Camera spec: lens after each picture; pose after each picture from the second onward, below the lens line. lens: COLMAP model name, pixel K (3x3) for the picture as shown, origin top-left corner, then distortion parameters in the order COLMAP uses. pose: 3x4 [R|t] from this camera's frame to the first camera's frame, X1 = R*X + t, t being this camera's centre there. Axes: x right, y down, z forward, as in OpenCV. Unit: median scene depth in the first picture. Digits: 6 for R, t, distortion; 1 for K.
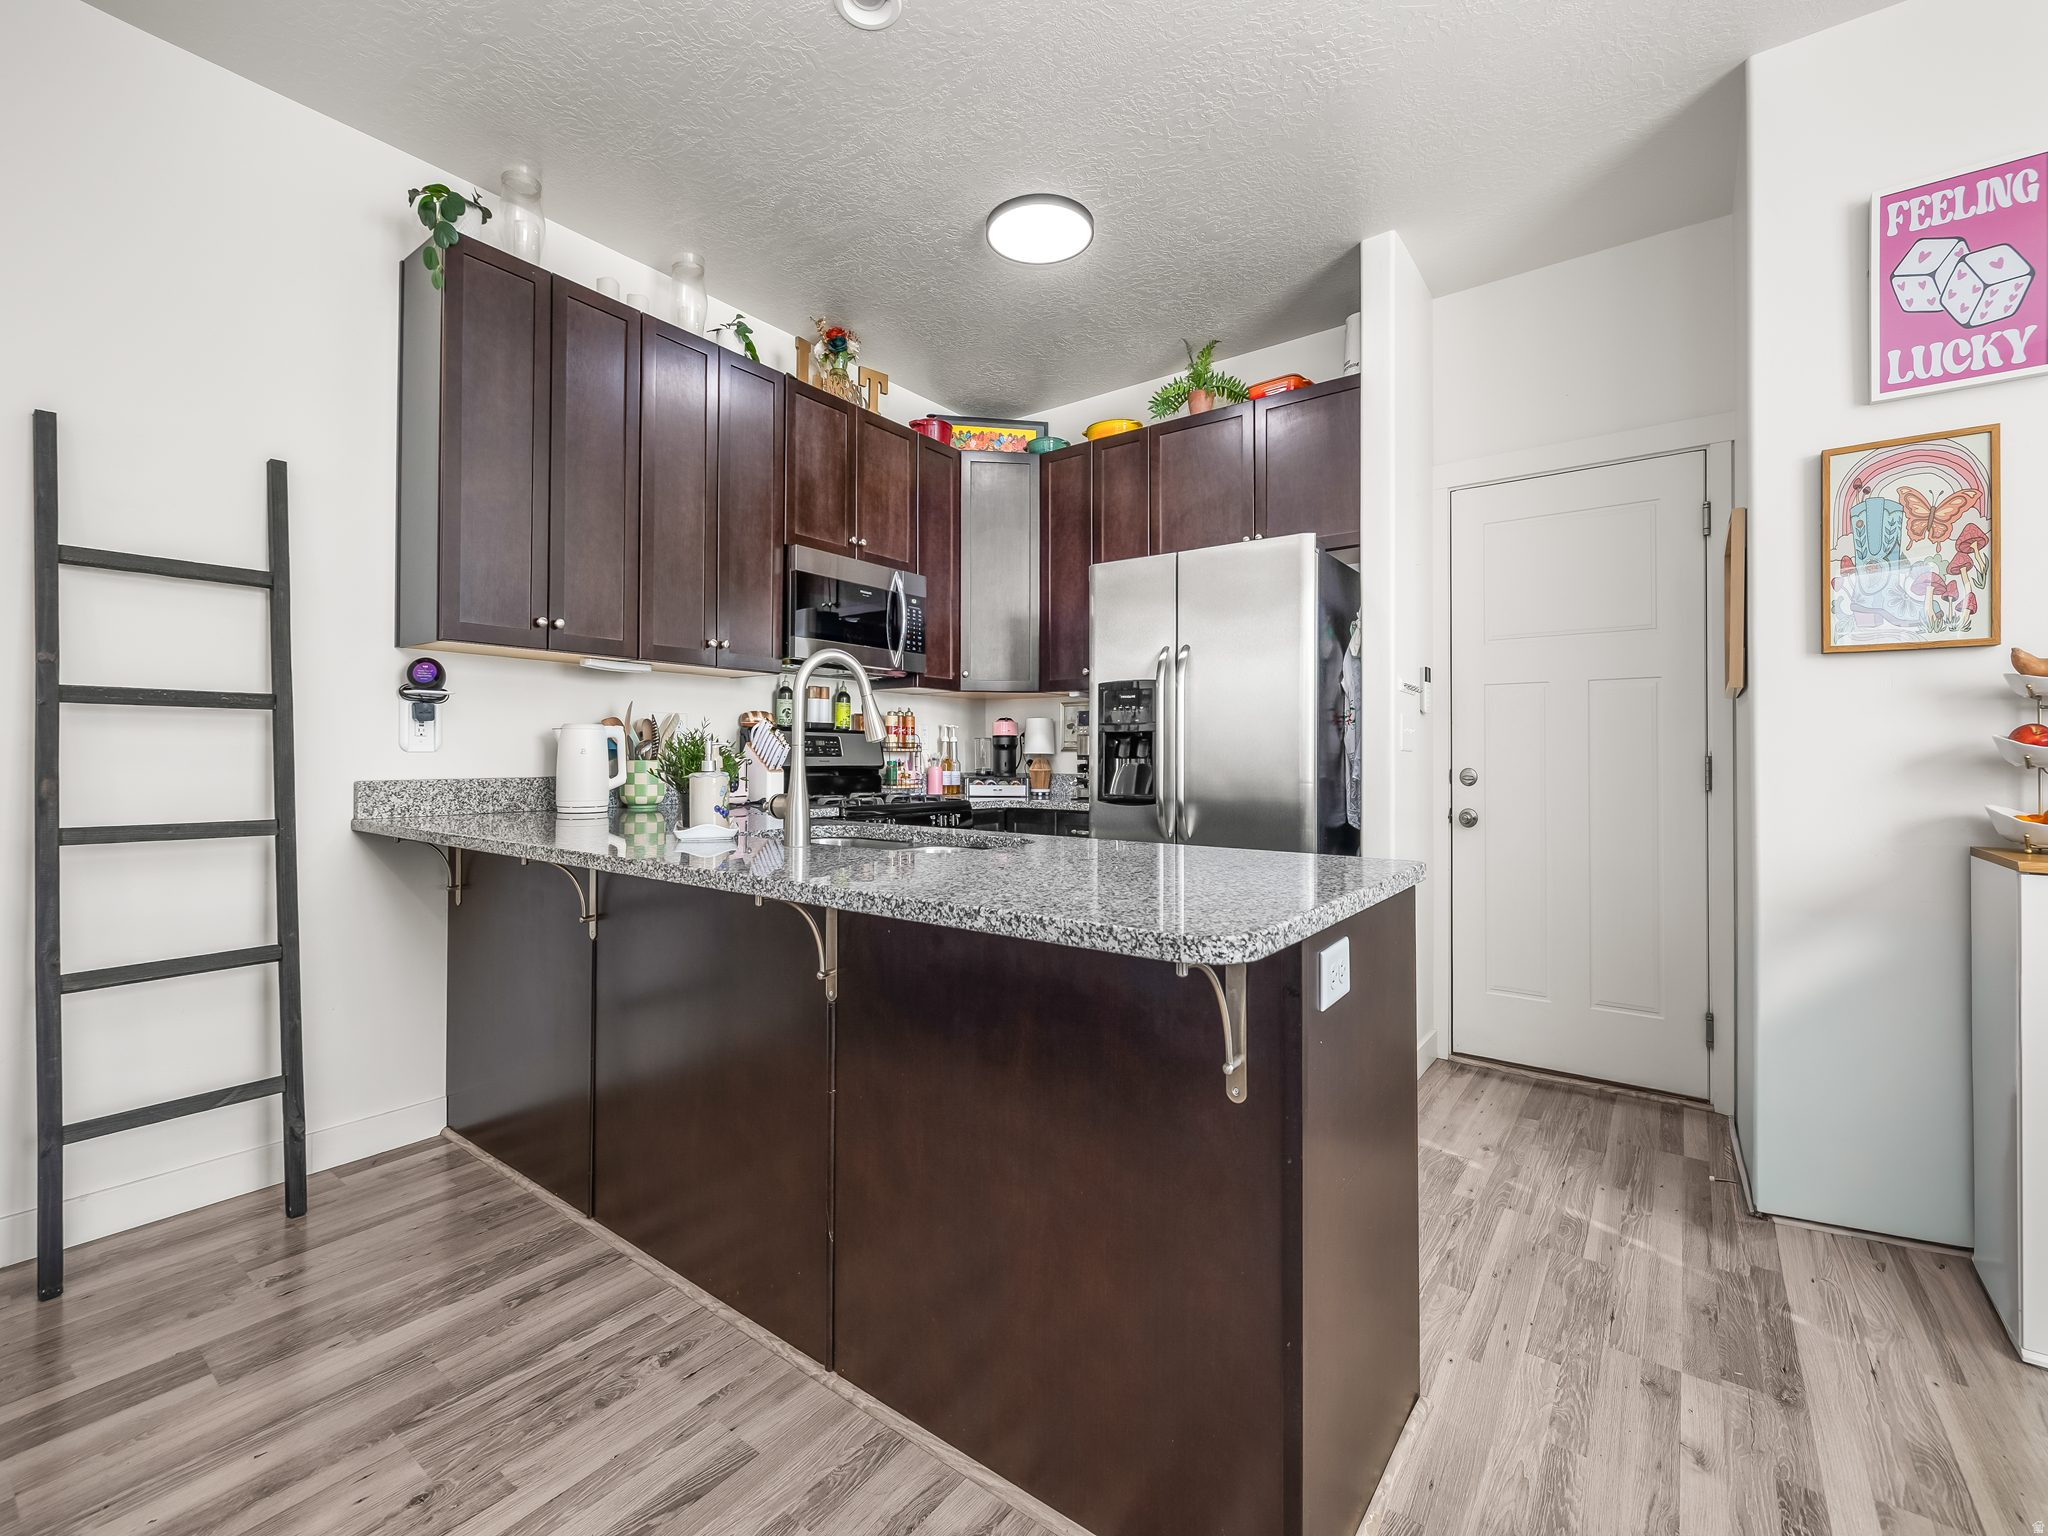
lens RADIAL K [[883.4, 0, 1015.6], [0, 883.4, 746.1], [0, 0, 1]] dist [0.003022, -0.000356]
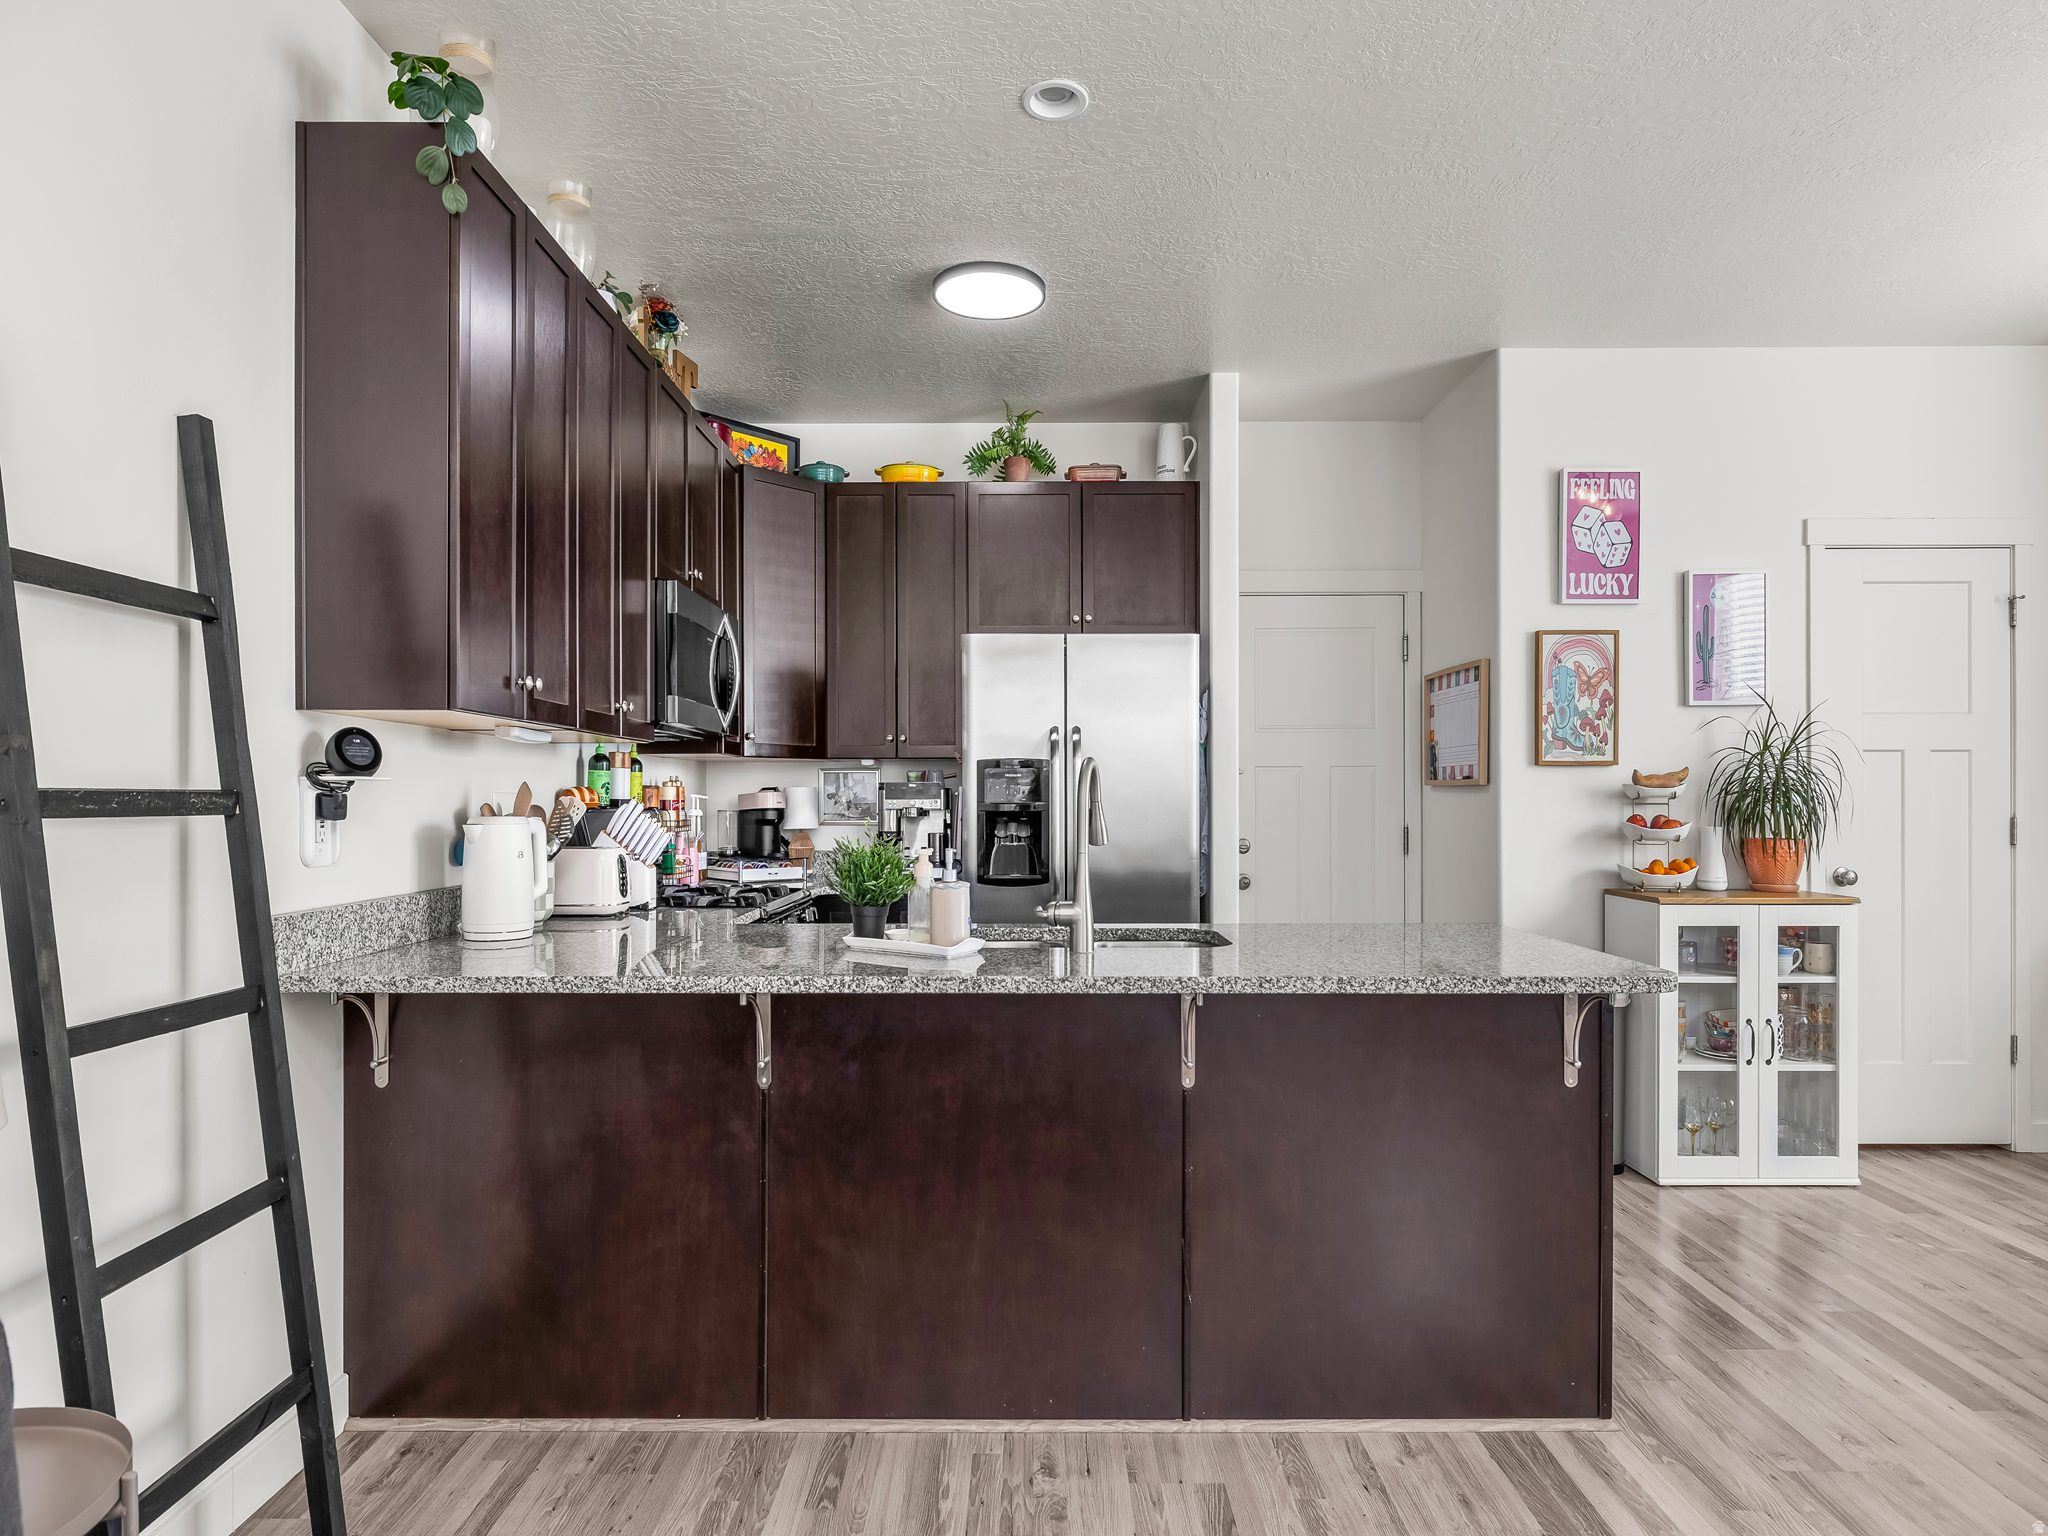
lens RADIAL K [[1122.6, 0, 1026.6], [0, 1122.6, 796.4], [0, 0, 1]] dist [-0.000491, -0.001736]
pose [[0.796008, -0.003943, 0.605273, -0.984646], [-0.001973, 0.999957, 0.009108, -0.071020], [-0.605283, -0.008445, 0.795966, 0.007859]]
